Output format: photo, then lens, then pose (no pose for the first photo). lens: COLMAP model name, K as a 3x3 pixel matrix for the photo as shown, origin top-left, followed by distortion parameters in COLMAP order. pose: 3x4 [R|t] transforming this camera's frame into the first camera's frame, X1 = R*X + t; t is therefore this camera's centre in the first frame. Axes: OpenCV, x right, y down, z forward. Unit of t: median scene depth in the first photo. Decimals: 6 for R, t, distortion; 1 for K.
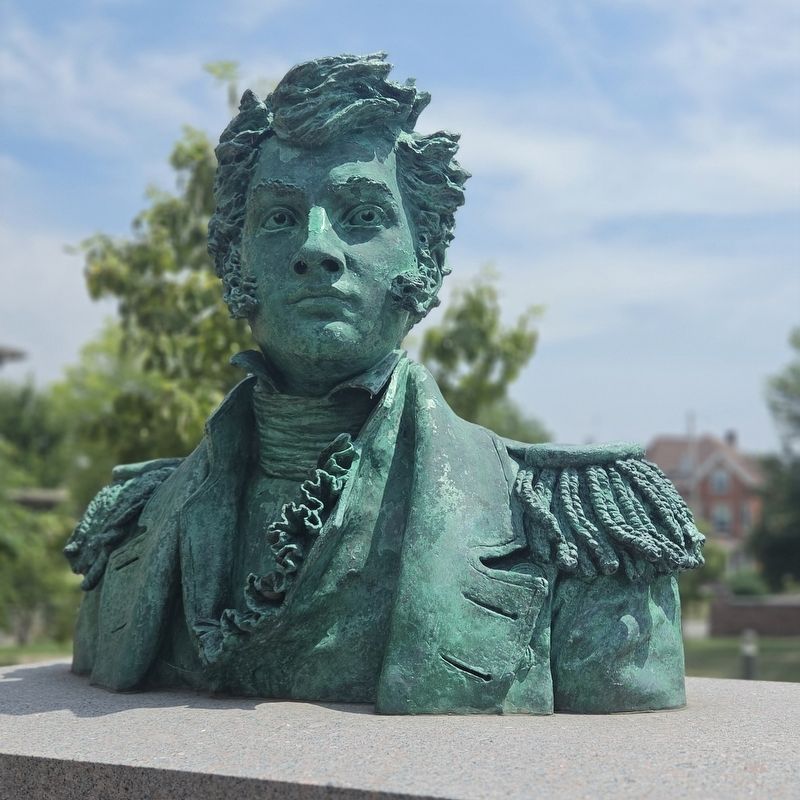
lens RADIAL K [[1225.8, 0, 400.0], [0, 1225.8, 400.0], [0, 0, 1]] dist [0.103273, 0.023519]
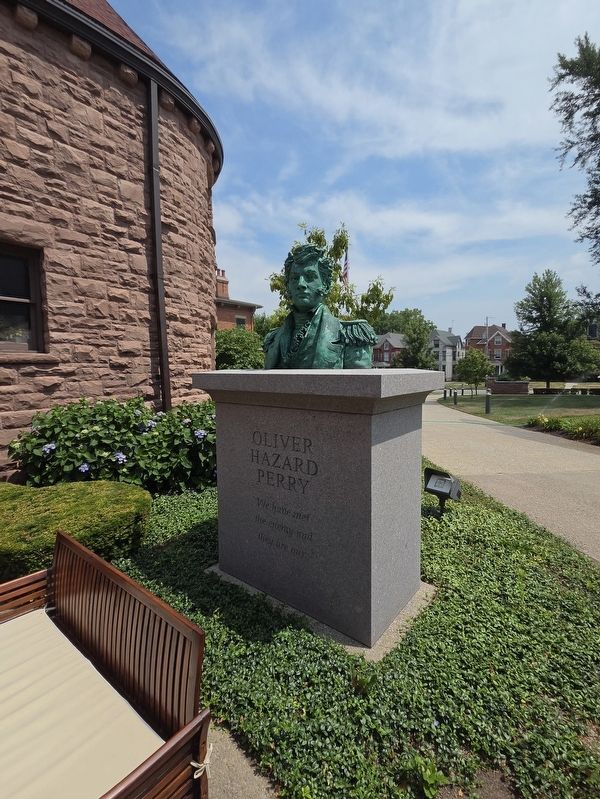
lens RADIAL K [[365.3, 0, 300.0], [0, 365.3, 399.5], [0, 0, 1]] dist [-0.000751, -0.000019]
pose [[0.980961, 0.007897, -0.194043, 0.229244], [0.034810, 0.975841, 0.215690, 0.020027], [0.191059, -0.218338, 0.956987, -0.598536]]
